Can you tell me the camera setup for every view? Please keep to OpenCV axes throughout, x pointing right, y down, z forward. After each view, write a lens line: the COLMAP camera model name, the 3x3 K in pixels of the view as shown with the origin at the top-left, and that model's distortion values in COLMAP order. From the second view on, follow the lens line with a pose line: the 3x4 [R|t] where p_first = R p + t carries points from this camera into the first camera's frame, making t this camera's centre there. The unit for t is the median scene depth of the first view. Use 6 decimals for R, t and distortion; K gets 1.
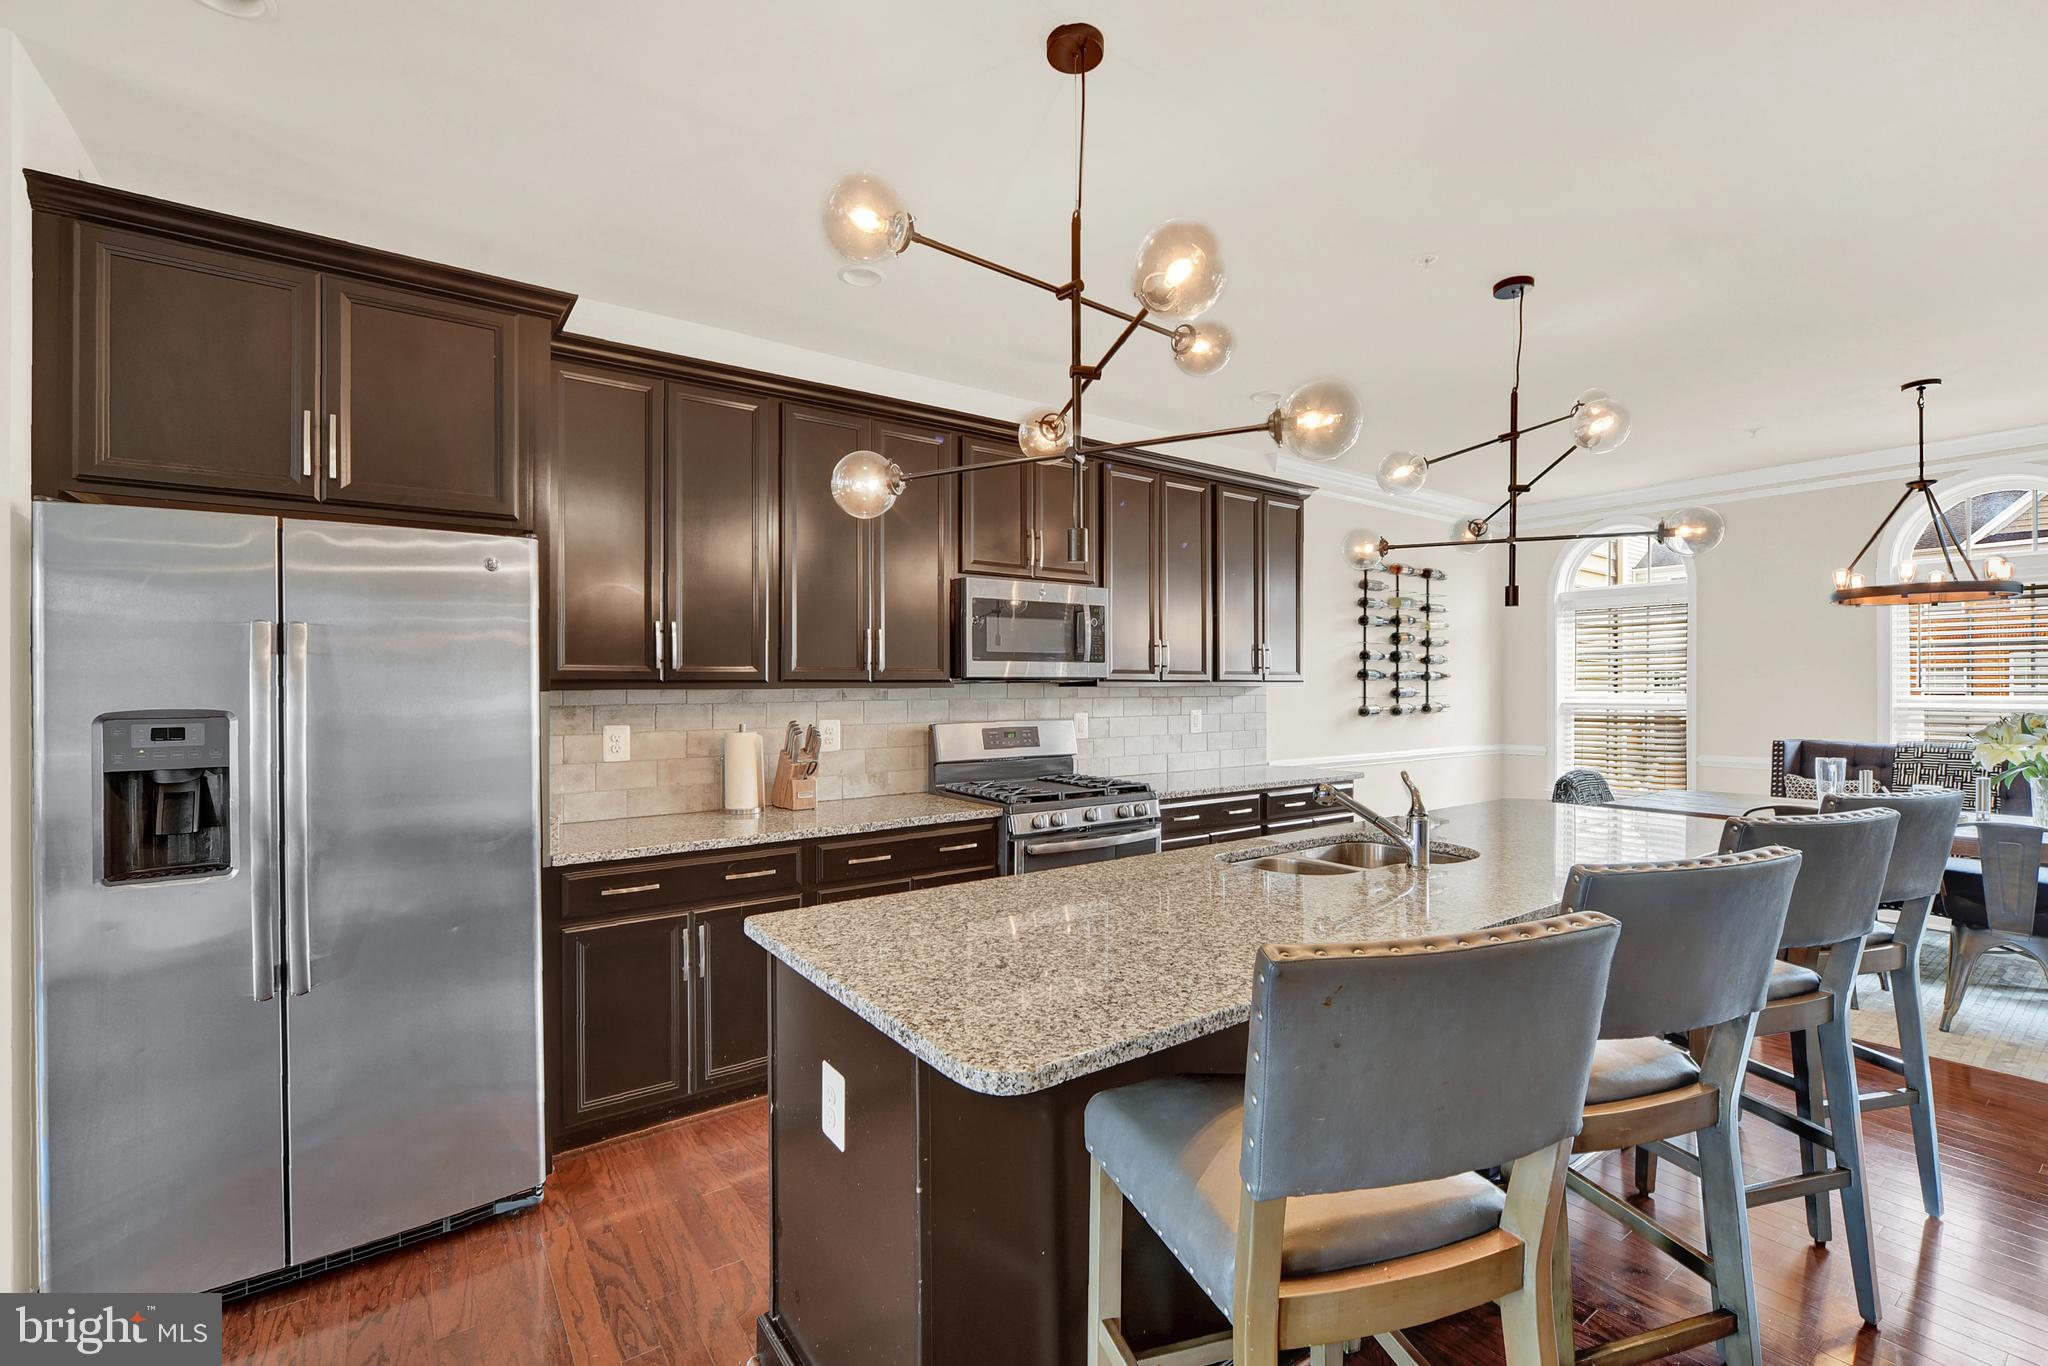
lens RADIAL K [[889.3, 0, 1024.0], [0, 889.3, 683.0], [0, 0, 1]] dist [-0.002560, -0.000218]
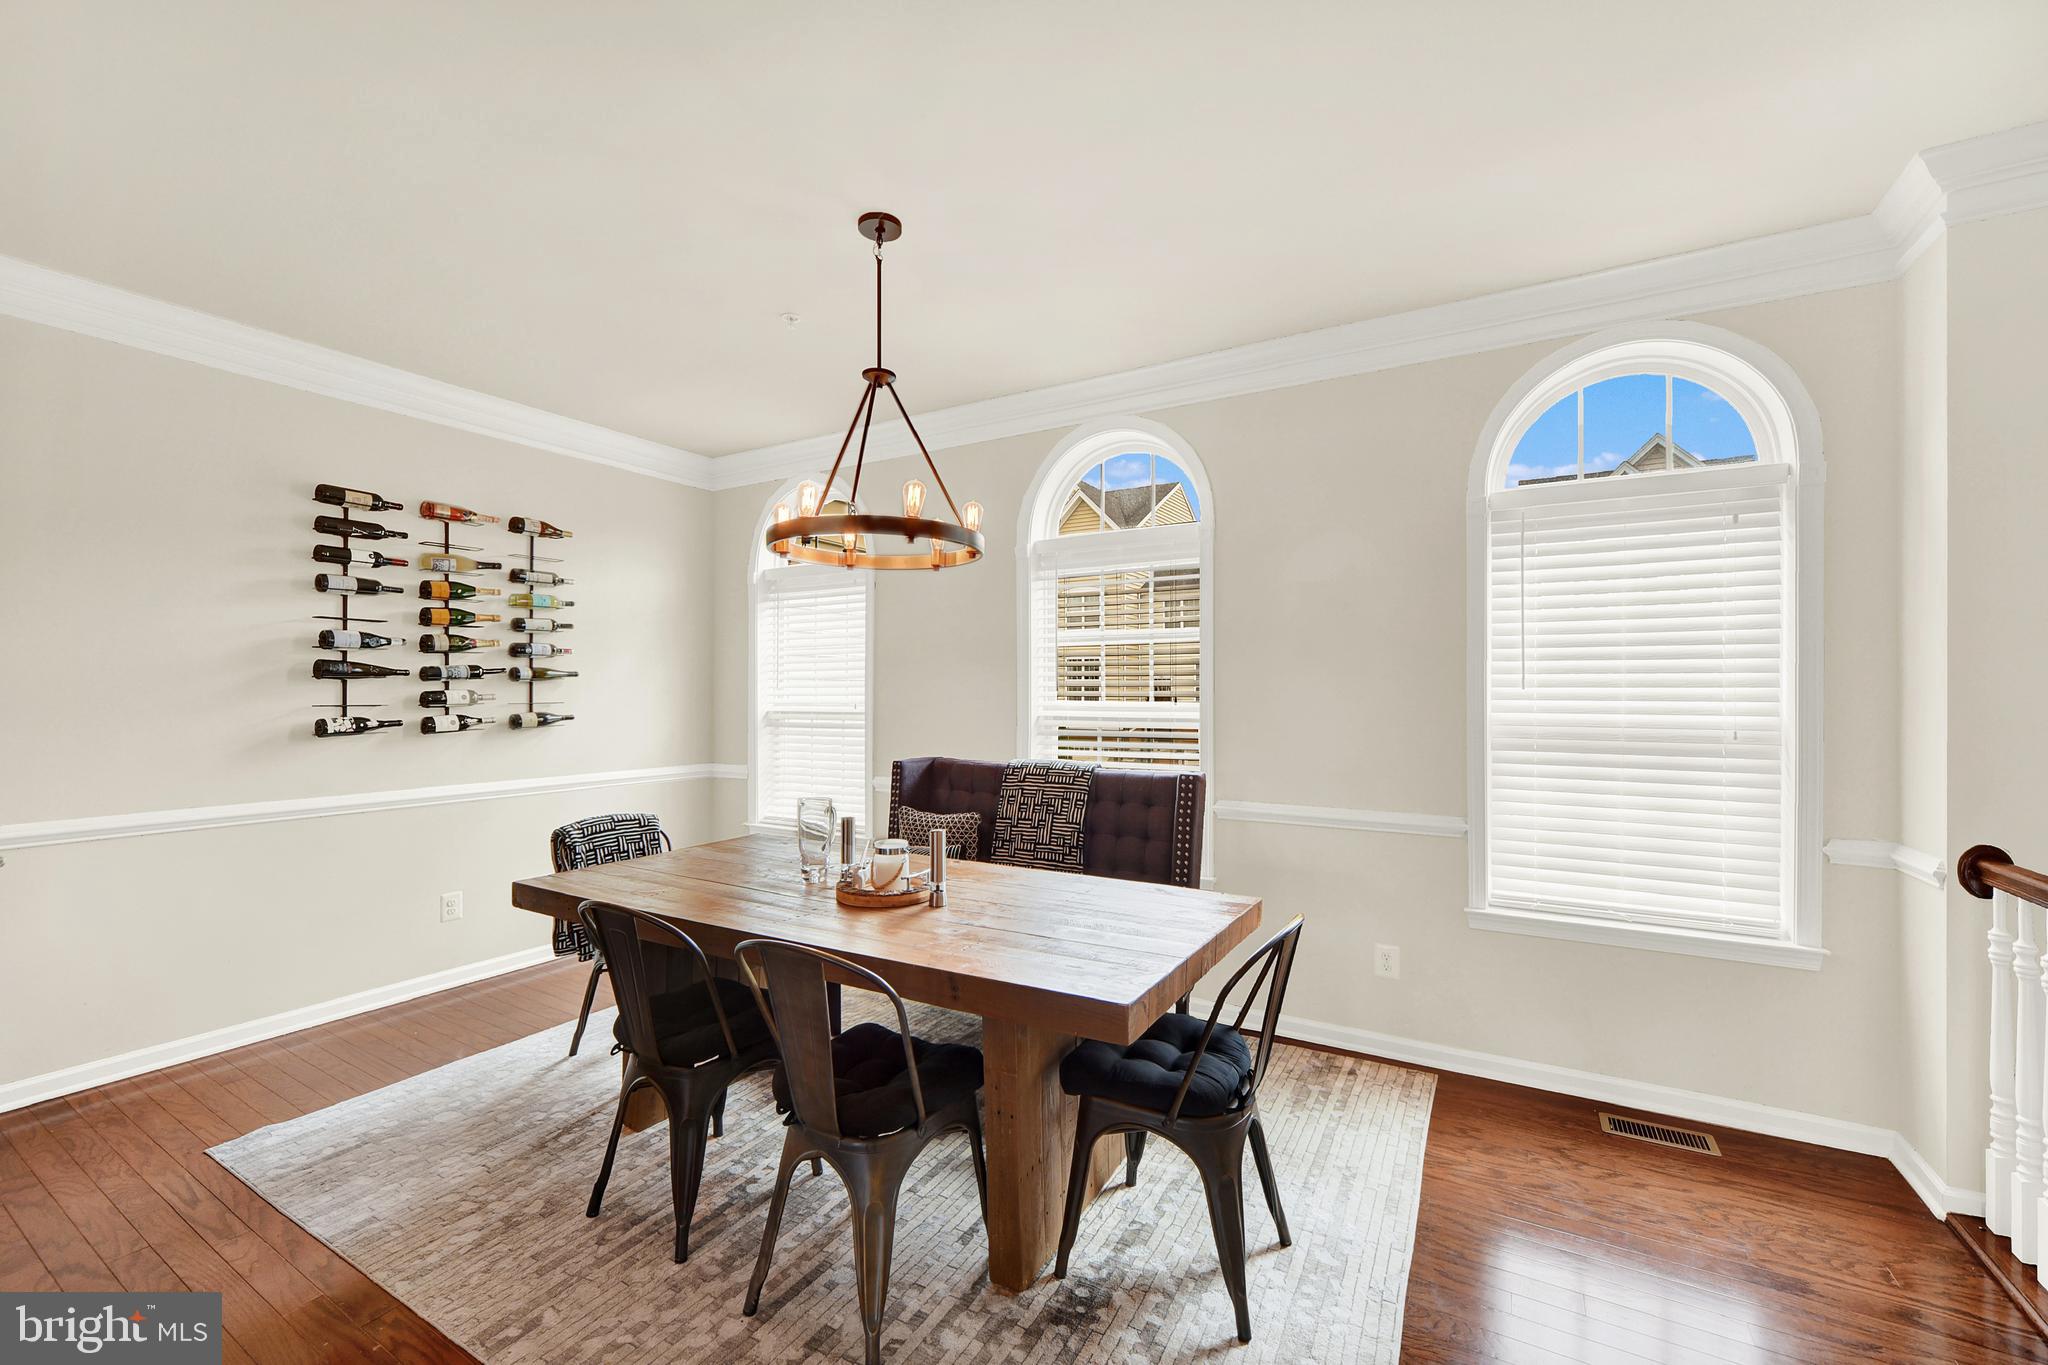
lens RADIAL K [[824.9, 0, 1016.9], [0, 824.9, 684.7], [0, 0, 1]] dist [-0.010421, -0.000060]
pose [[0.916369, 0.002619, 0.400326, 0.951457], [-0.002615, 0.999996, -0.000556, 0.000244], [-0.400326, -0.000537, 0.916373, 0.450797]]
